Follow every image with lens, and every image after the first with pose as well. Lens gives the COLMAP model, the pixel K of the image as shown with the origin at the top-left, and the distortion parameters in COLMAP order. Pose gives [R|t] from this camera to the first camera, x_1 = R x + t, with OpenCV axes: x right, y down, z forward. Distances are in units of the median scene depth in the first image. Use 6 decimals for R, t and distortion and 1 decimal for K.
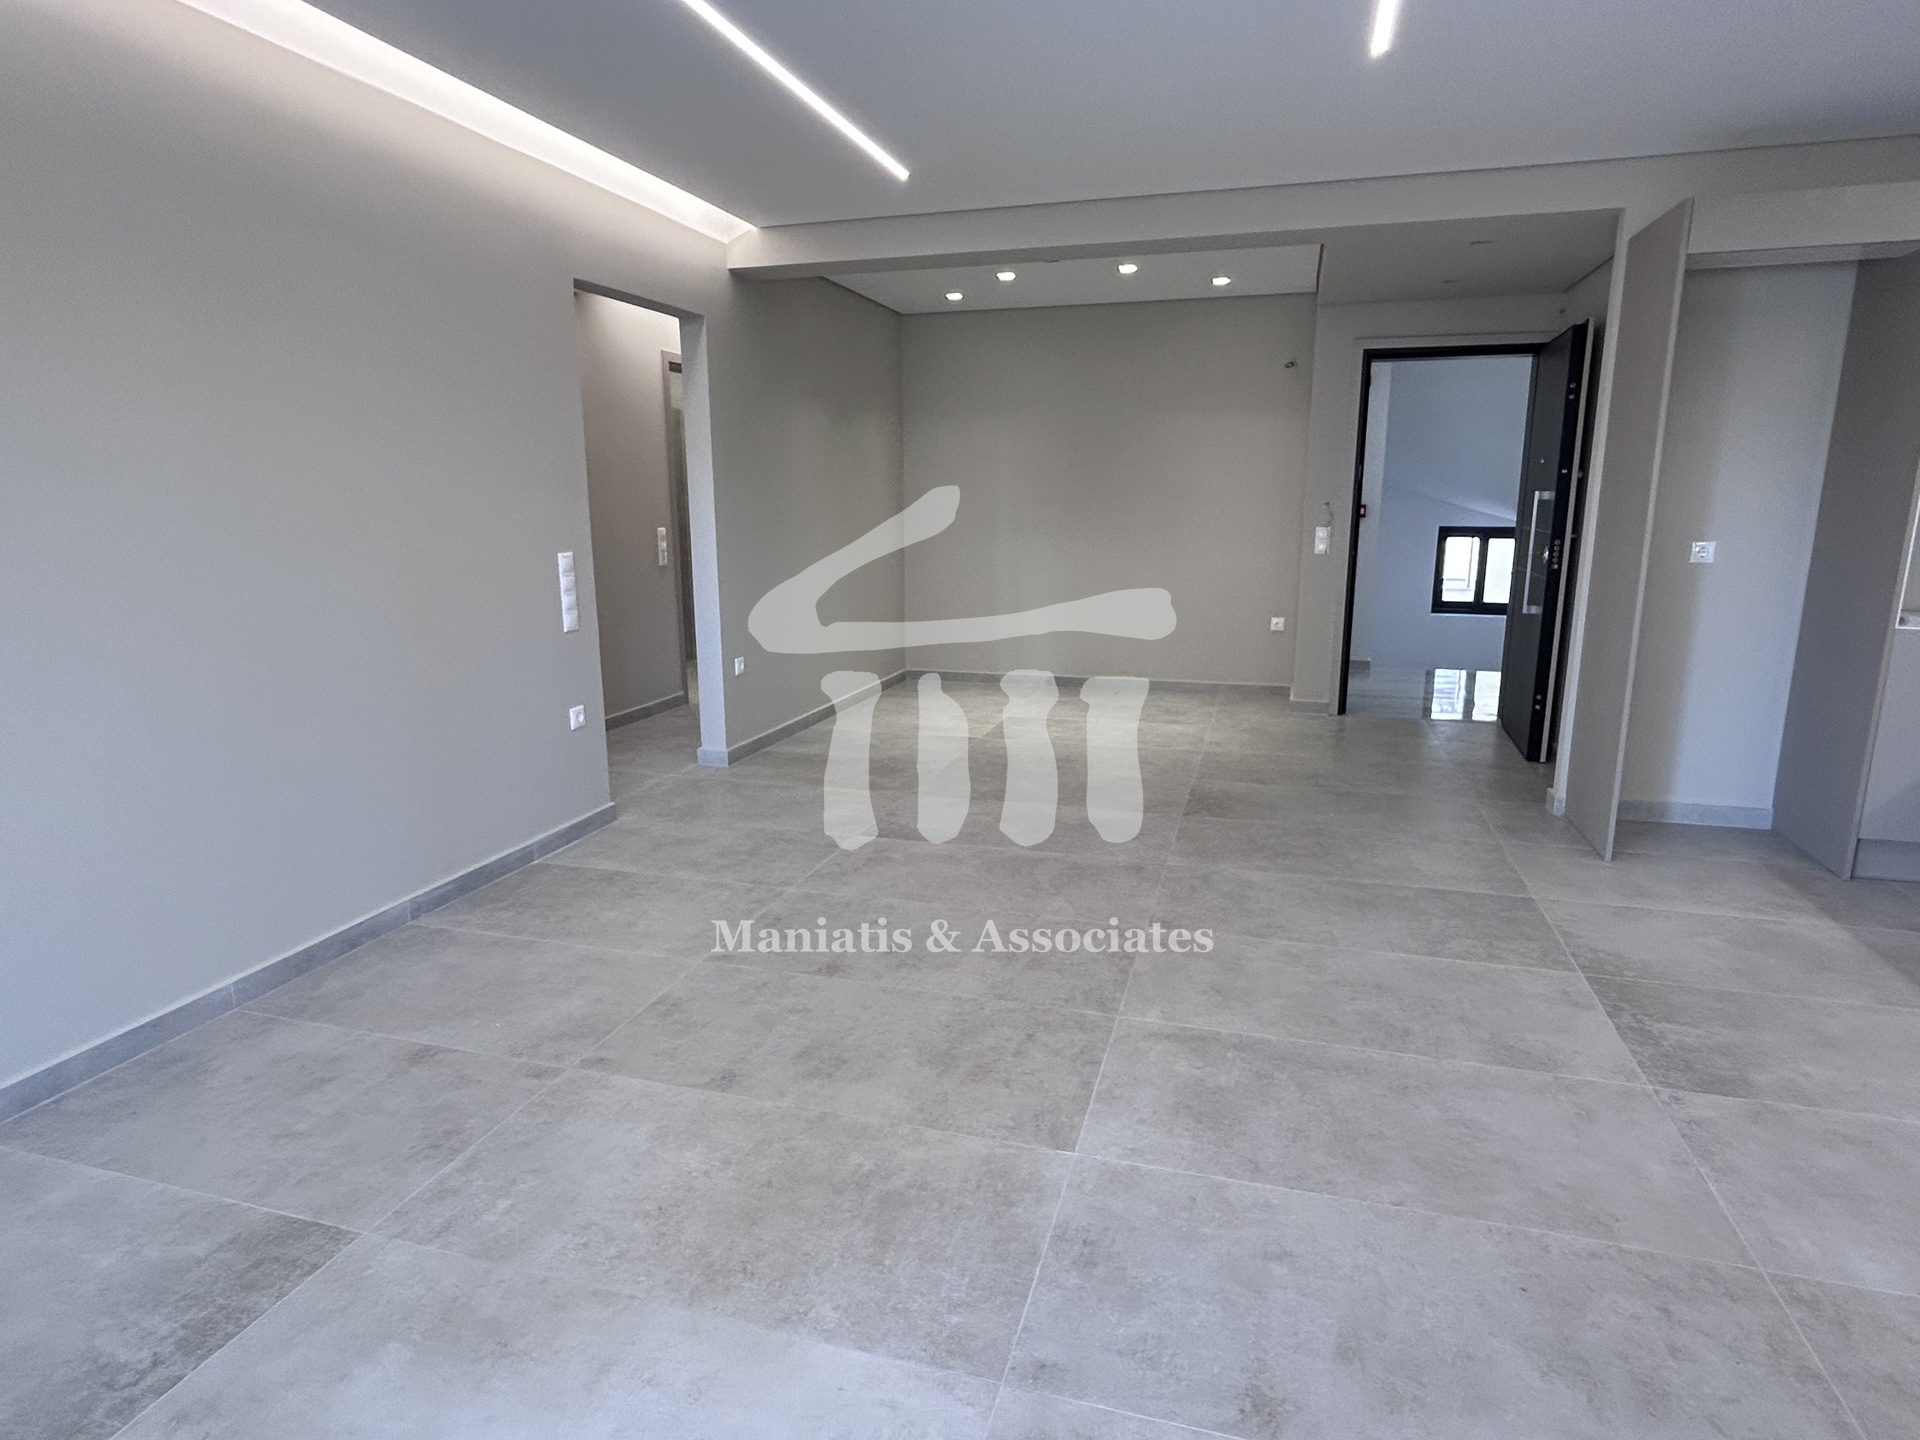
lens RADIAL K [[1073.9, 0, 957.6], [0, 1073.9, 721.6], [0, 0, 1]] dist [-0.009687, 0.004124]
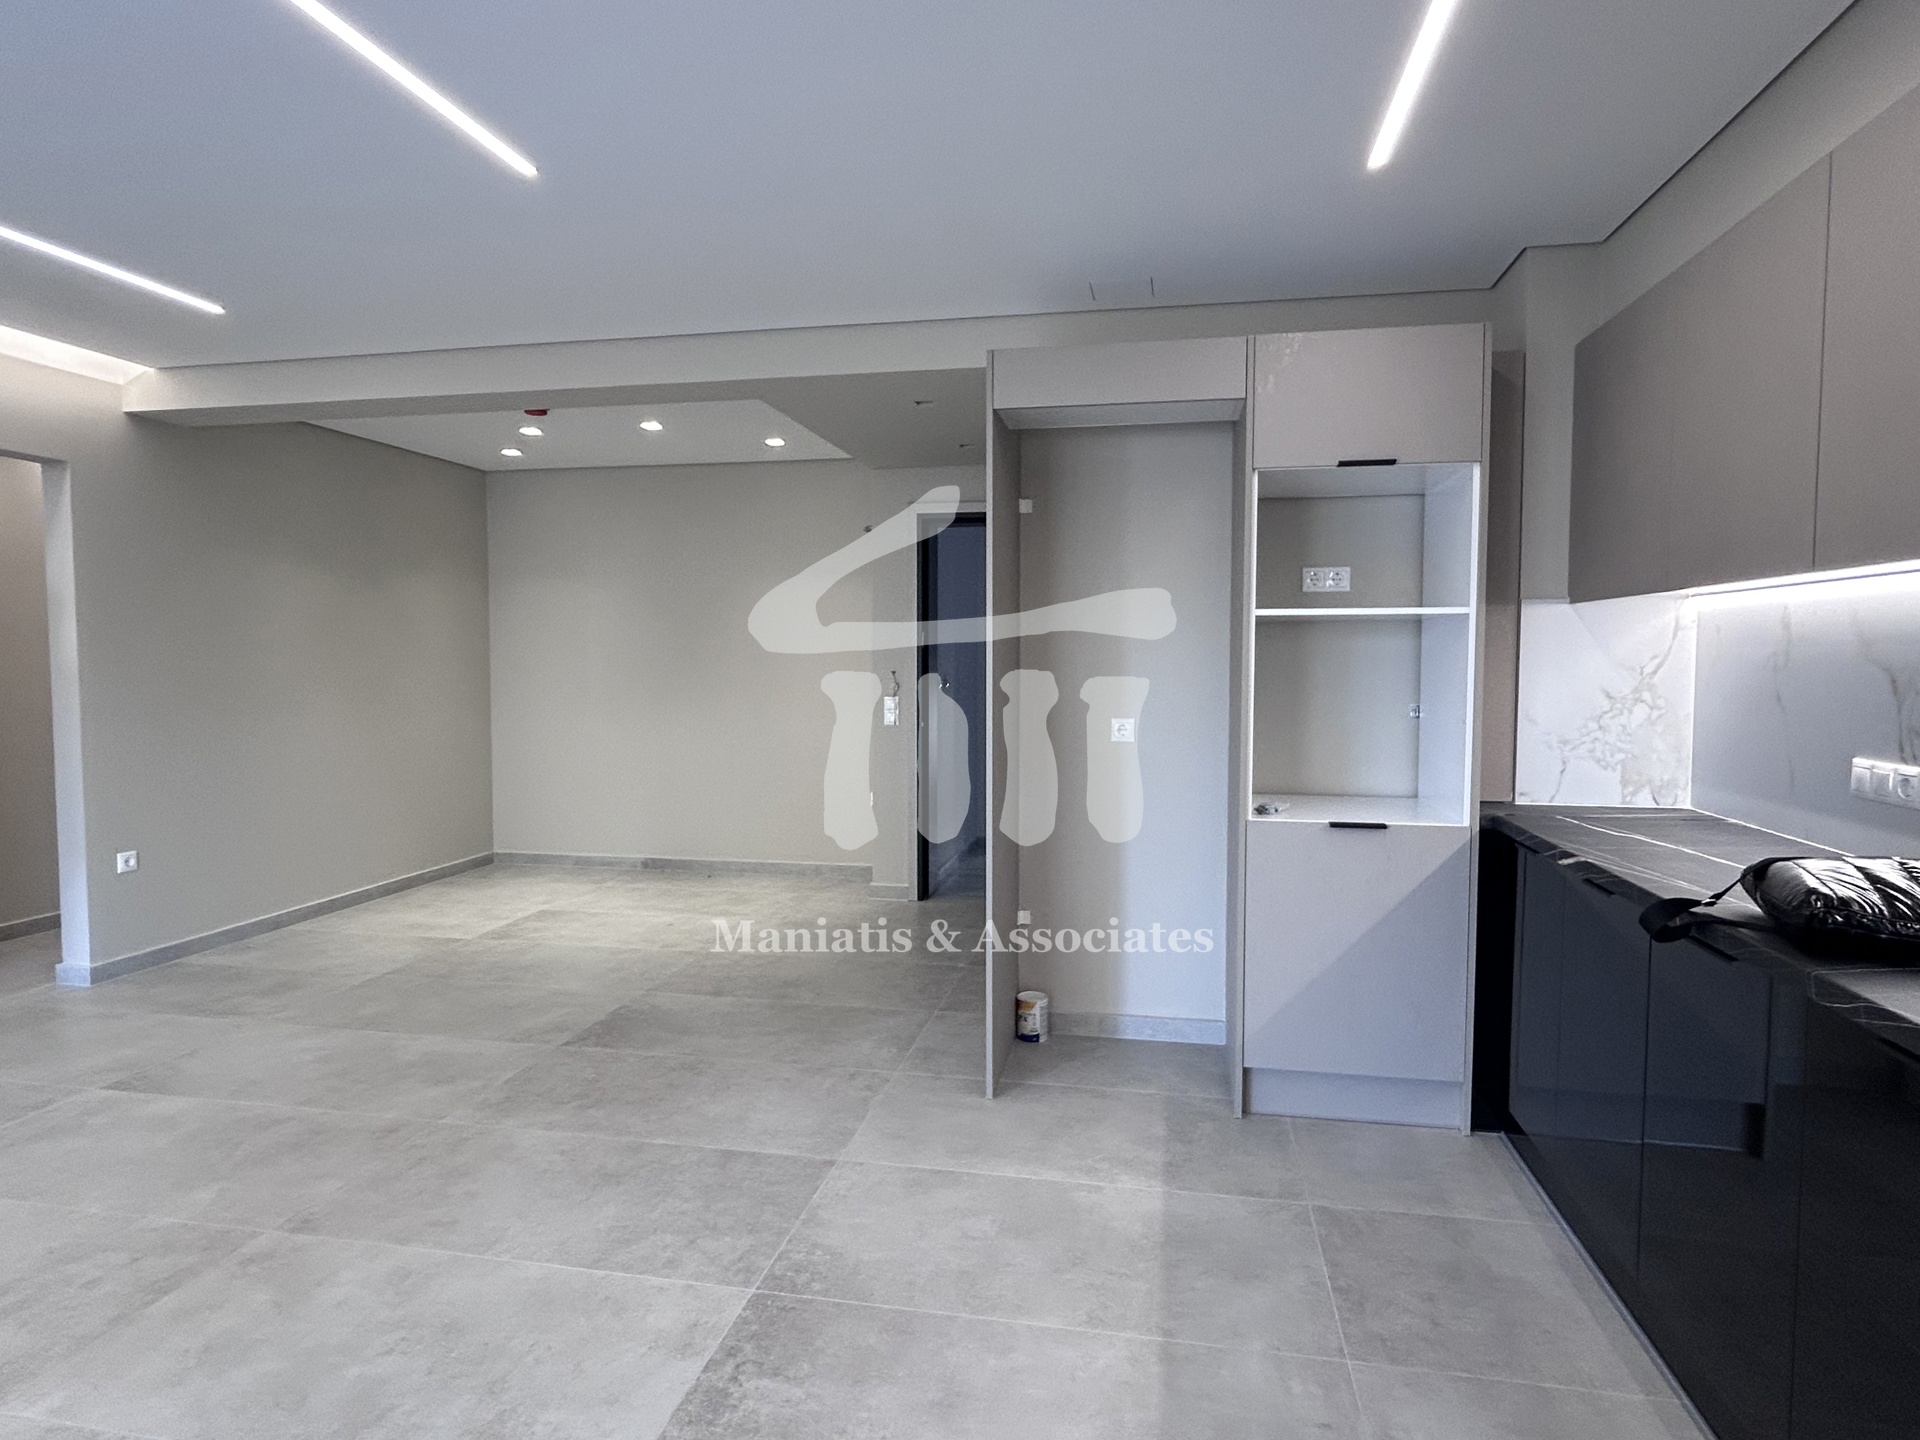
lens RADIAL K [[1073.9, 0, 970.9], [0, 1073.9, 709.7], [0, 0, 1]] dist [-0.009687, 0.004124]
pose [[0.994861, -0.000934, 0.101246, 0.480425], [0.016760, 0.987682, -0.155575, -0.037365], [-0.099854, 0.156472, 0.982622, 0.124210]]
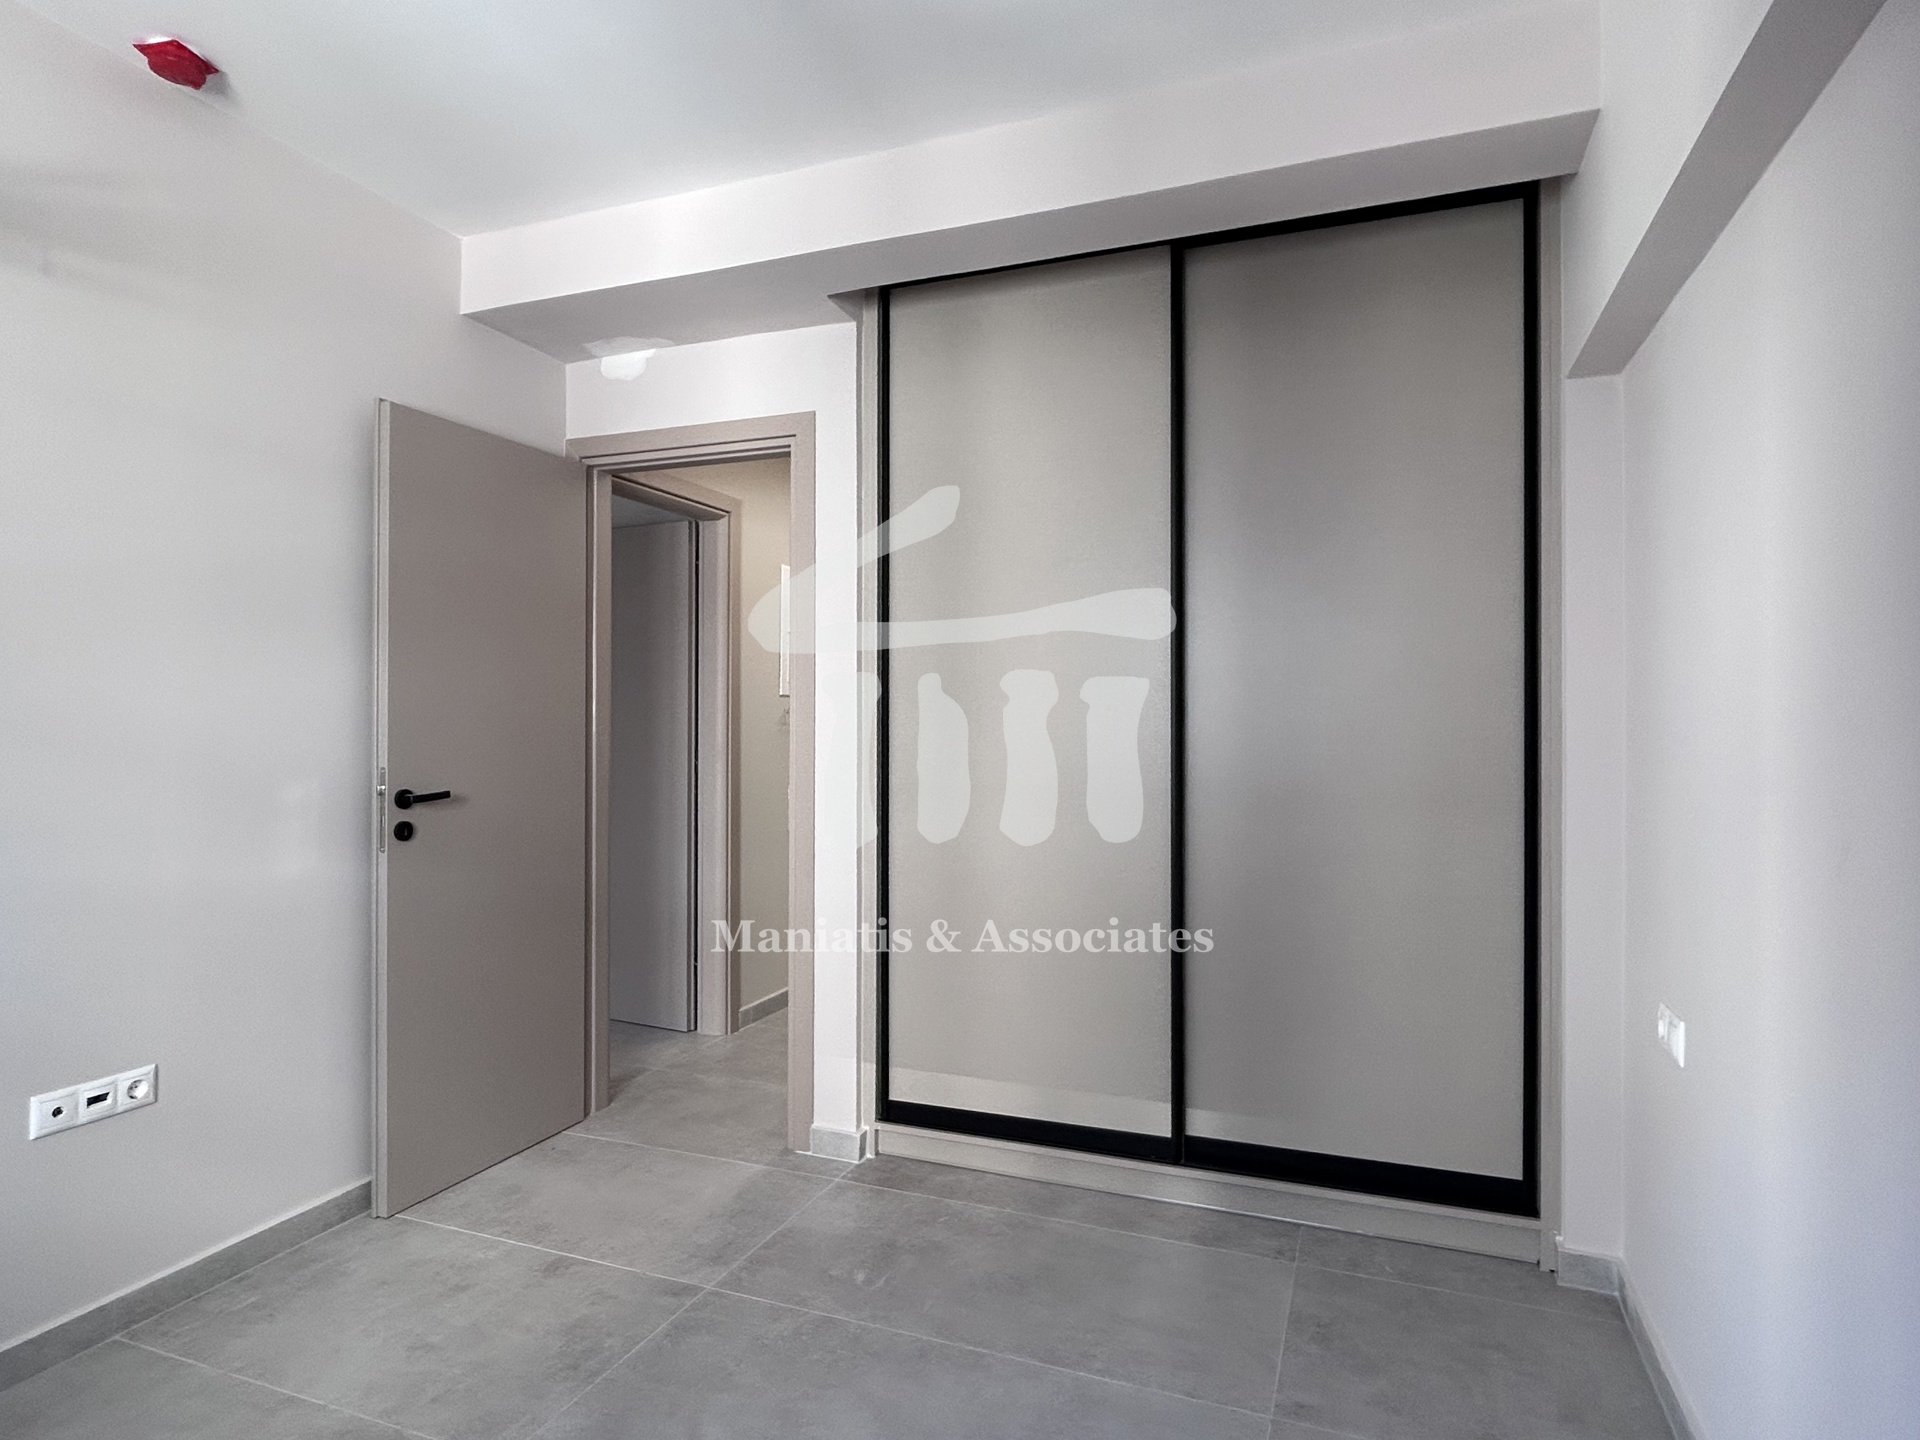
lens RADIAL K [[1073.9, 0, 956.2], [0, 1073.9, 722.3], [0, 0, 1]] dist [-0.009687, 0.004124]
pose [[-0.997156, 0.001263, 0.075352, -0.358962], [0.016459, 0.979372, 0.201396, -0.246001], [-0.073543, 0.202063, -0.976607, 1.250198]]
